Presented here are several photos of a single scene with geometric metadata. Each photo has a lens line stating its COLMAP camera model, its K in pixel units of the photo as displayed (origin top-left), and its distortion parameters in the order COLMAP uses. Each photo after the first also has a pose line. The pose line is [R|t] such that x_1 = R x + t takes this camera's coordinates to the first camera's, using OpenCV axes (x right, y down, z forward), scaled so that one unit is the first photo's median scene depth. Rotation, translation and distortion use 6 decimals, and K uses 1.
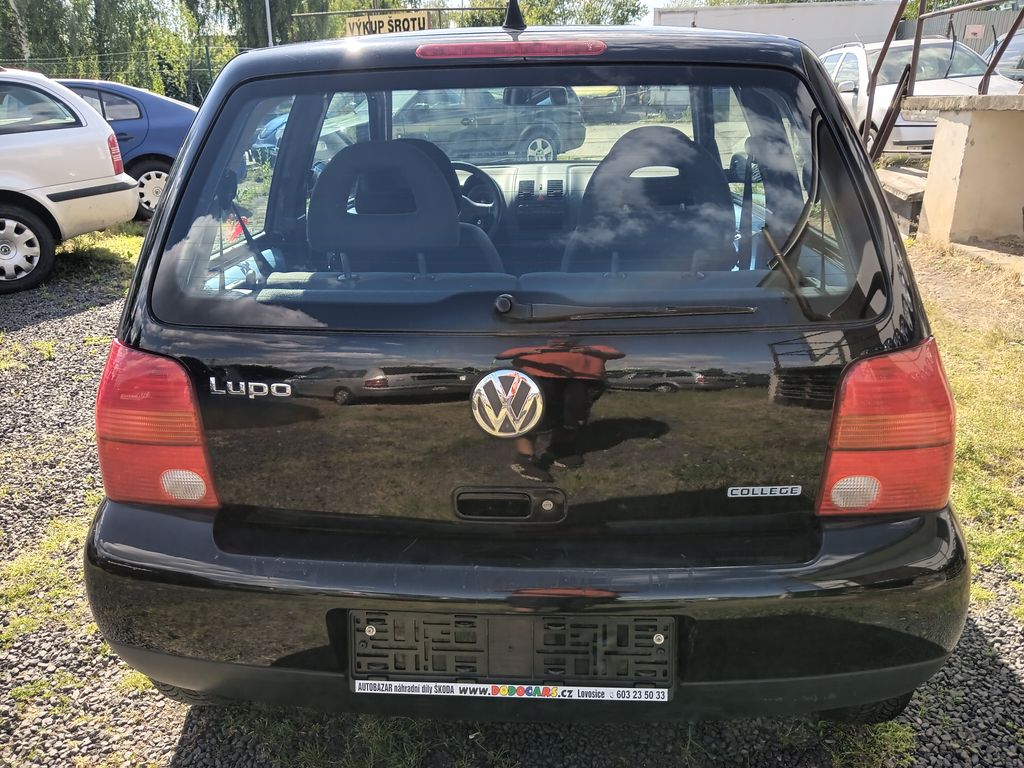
lens RADIAL K [[917.8, 0, 503.1], [0, 917.8, 406.9], [0, 0, 1]] dist [-0.072876, 0.043505]
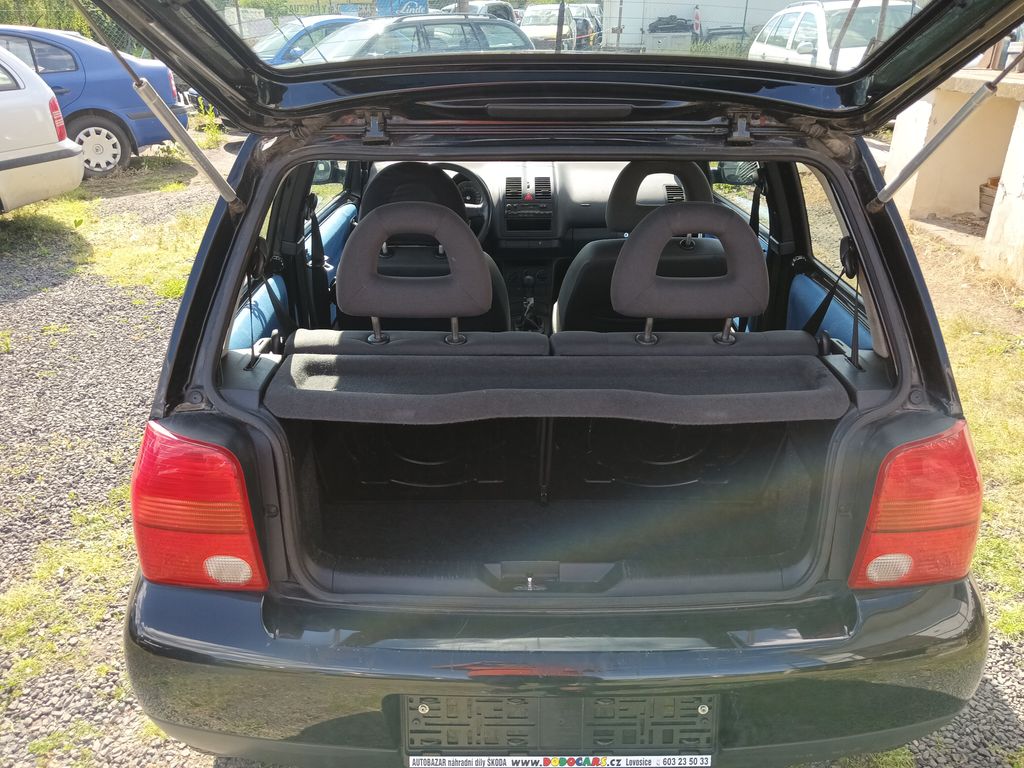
lens RADIAL K [[917.8, 0, 528.1], [0, 917.8, 435.8], [0, 0, 1]] dist [-0.072876, 0.043505]
pose [[0.996478, -0.011324, 0.083087, -0.074171], [0.004074, 0.996208, 0.086909, -0.098813], [-0.083756, -0.086264, 0.992745, 0.004599]]
